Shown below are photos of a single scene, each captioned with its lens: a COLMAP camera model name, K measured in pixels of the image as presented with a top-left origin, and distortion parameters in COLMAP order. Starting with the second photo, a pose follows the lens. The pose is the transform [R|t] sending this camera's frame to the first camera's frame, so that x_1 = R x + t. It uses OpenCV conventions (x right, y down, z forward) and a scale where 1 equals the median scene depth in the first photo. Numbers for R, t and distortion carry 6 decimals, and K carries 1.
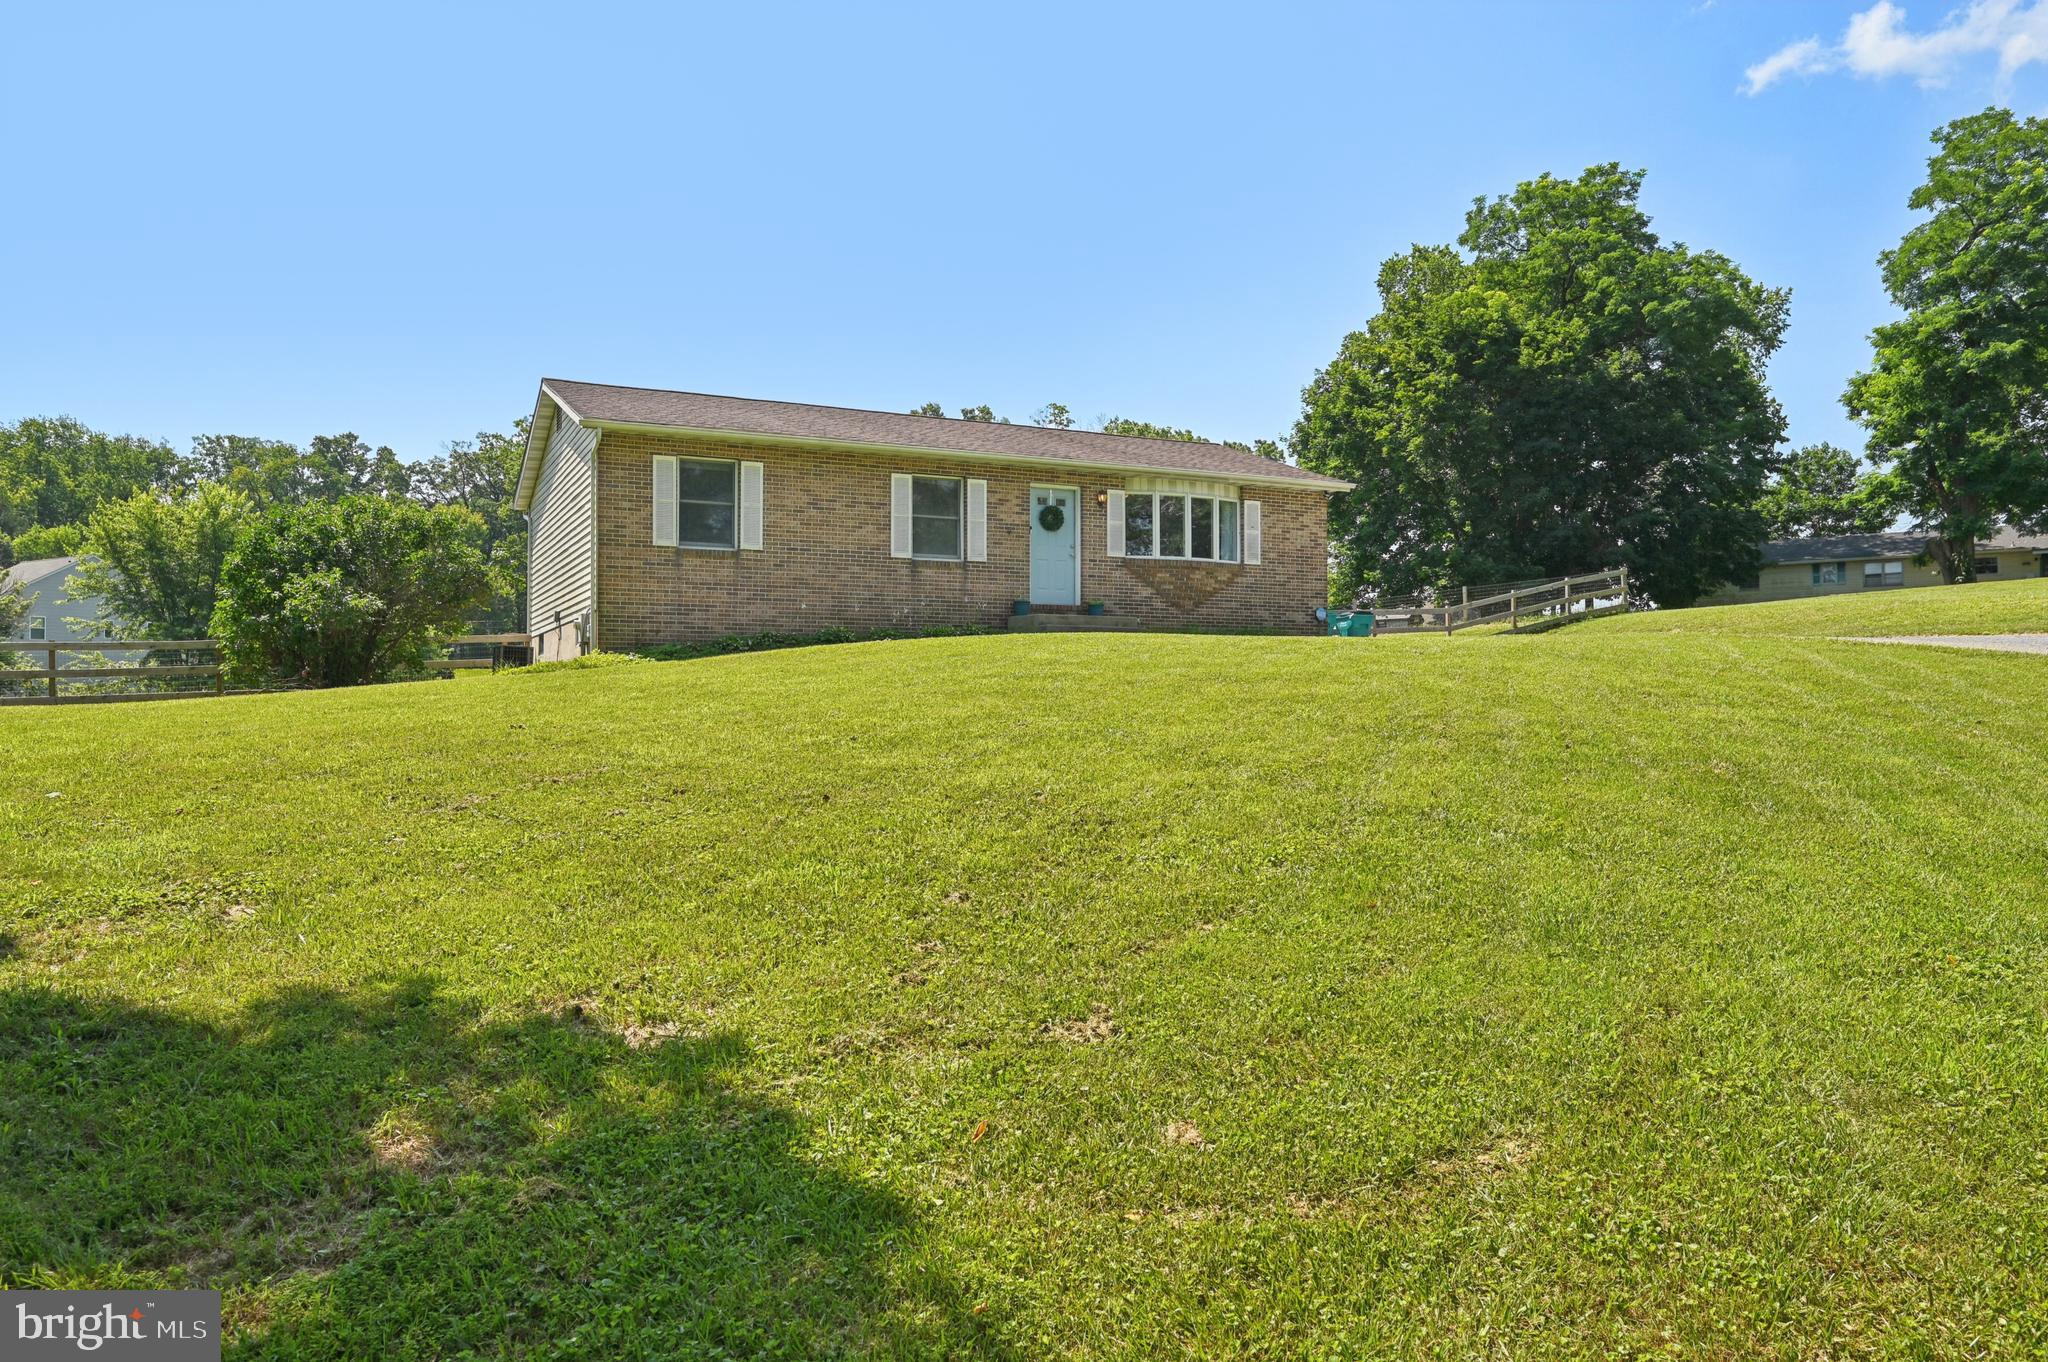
lens RADIAL K [[1417.5, 0, 1016.6], [0, 1417.5, 683.8], [0, 0, 1]] dist [-0.004102, 0.000558]
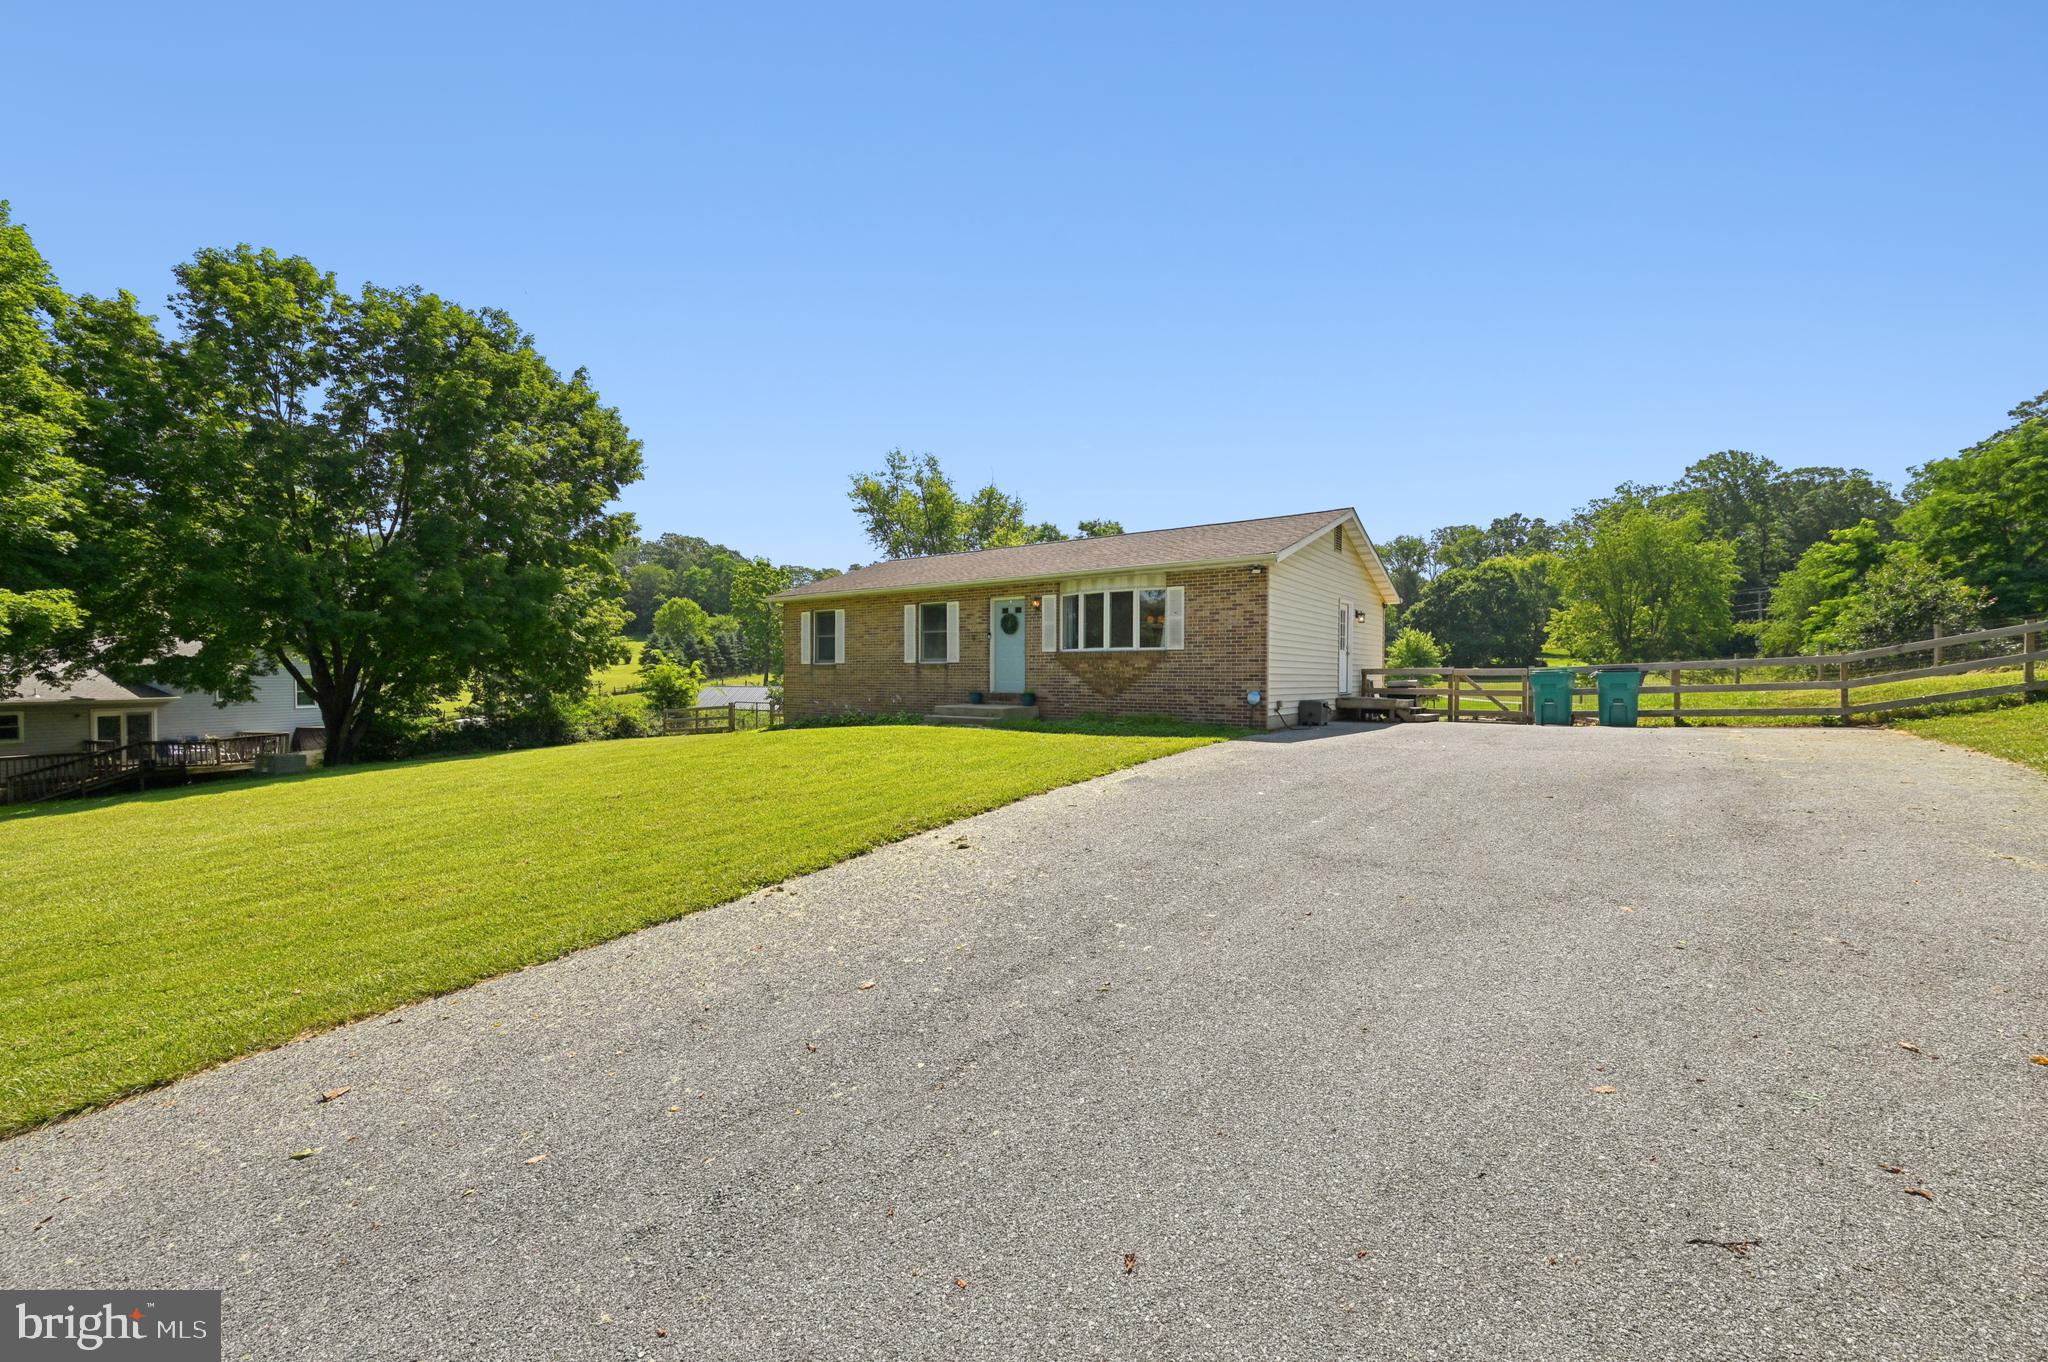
lens RADIAL K [[816.3, 0, 1030.6], [0, 816.3, 689.7], [0, 0, 1]] dist [-0.000828, -0.000419]
pose [[0.486953, 0.014506, -0.873308, 0.646008], [0.013771, 0.999610, 0.024282, -0.073404], [0.873320, -0.023850, 0.486563, 0.643065]]
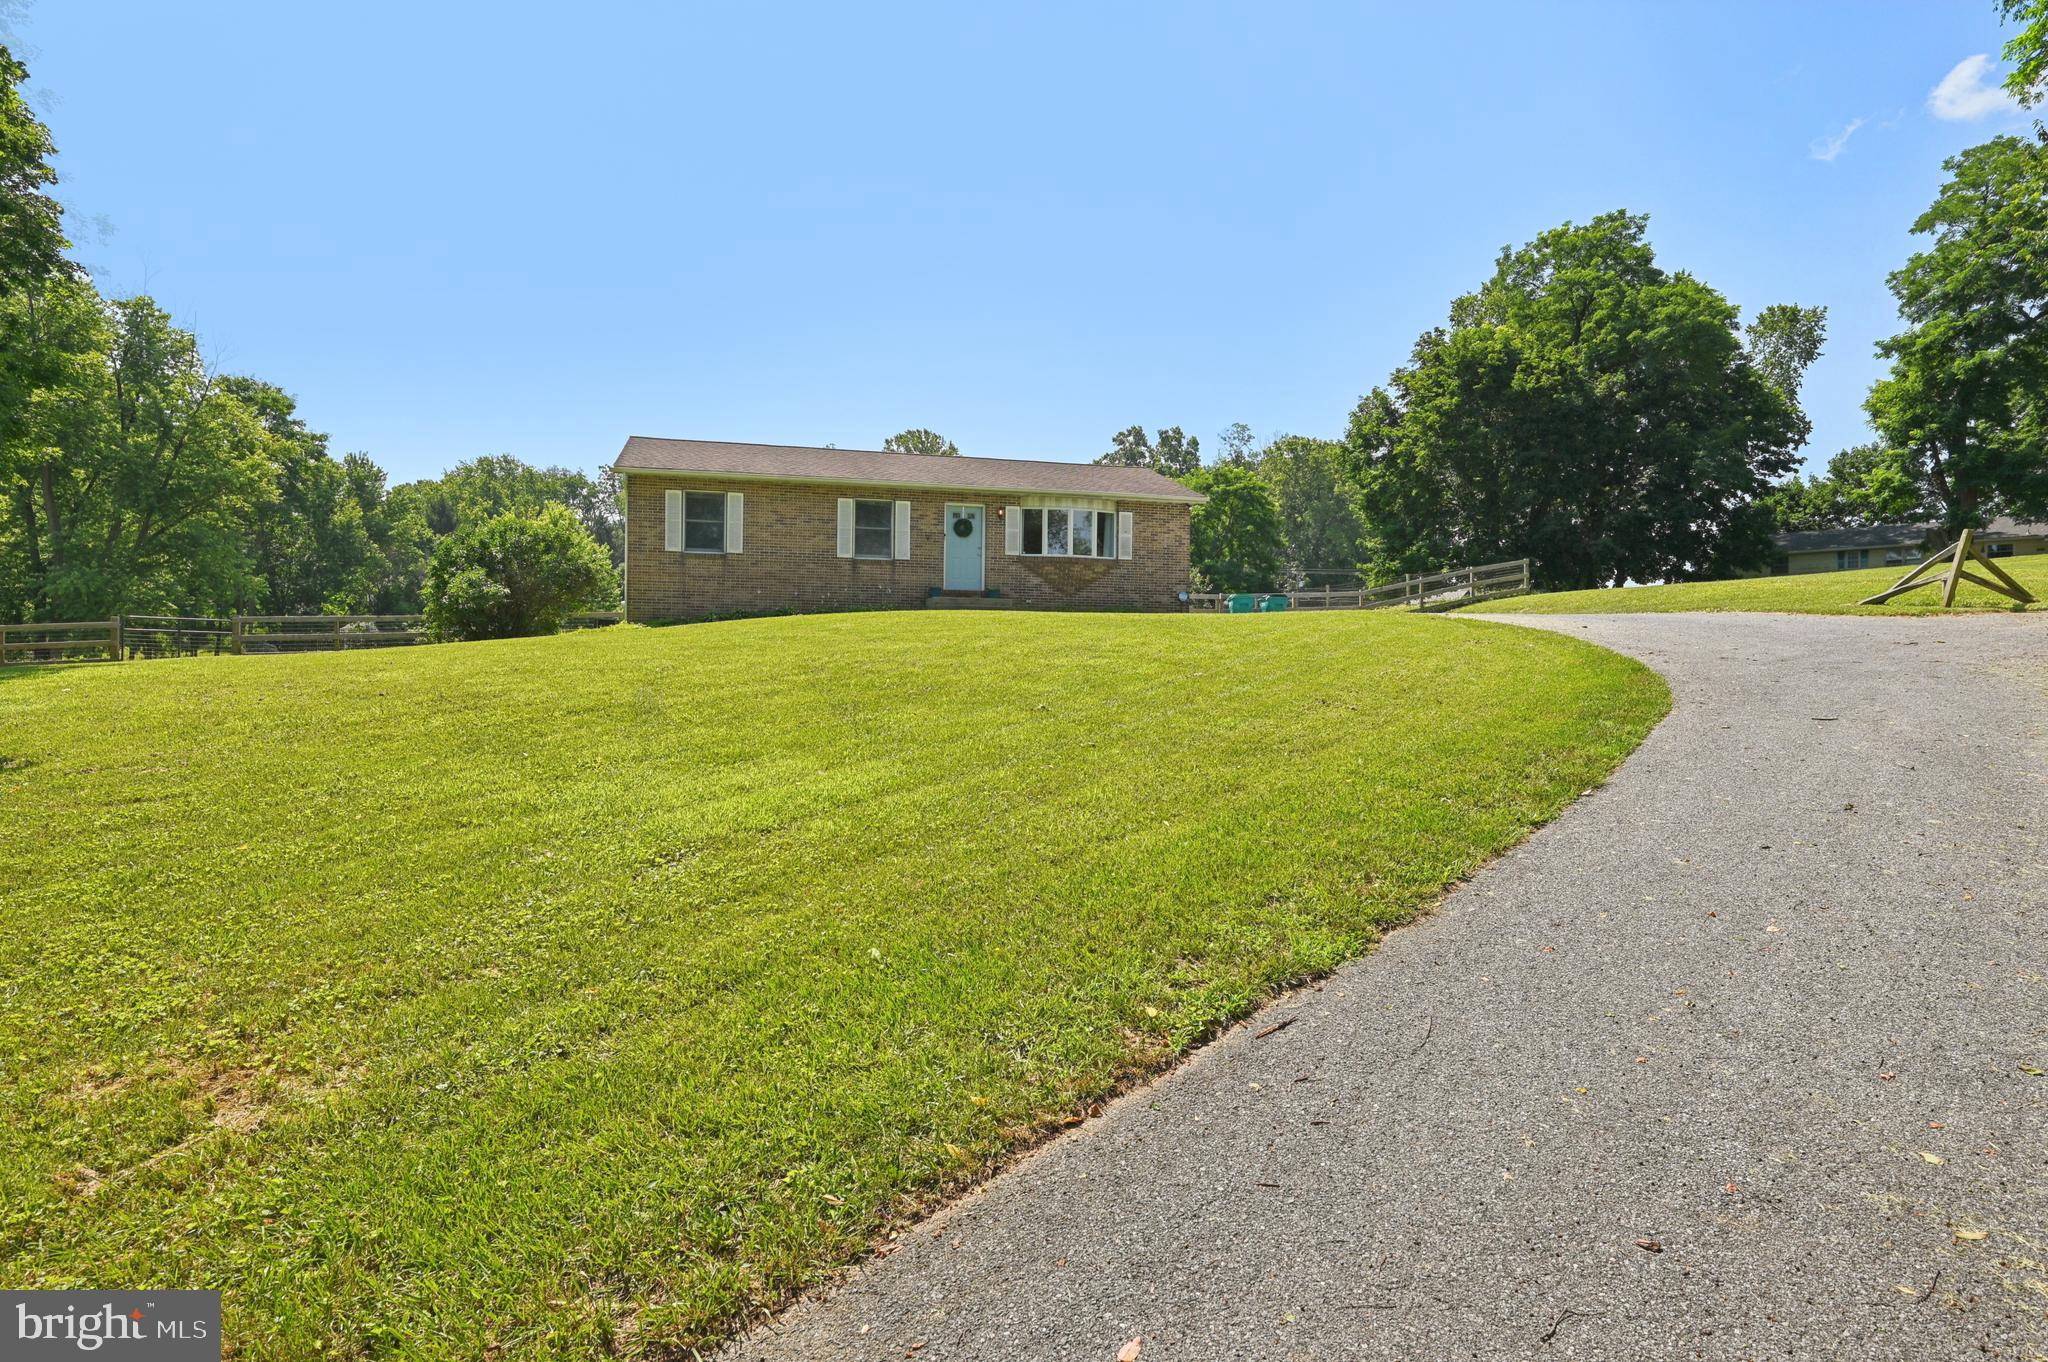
lens RADIAL K [[1160.9, 0, 1024.0], [0, 1160.9, 681.0], [0, 0, 1]] dist [-0.002849, -0.001444]
pose [[0.980710, 0.012611, -0.195061, 0.297057], [-0.008092, 0.999681, 0.023945, 0.005224], [0.195301, -0.021905, 0.980499, -0.101630]]
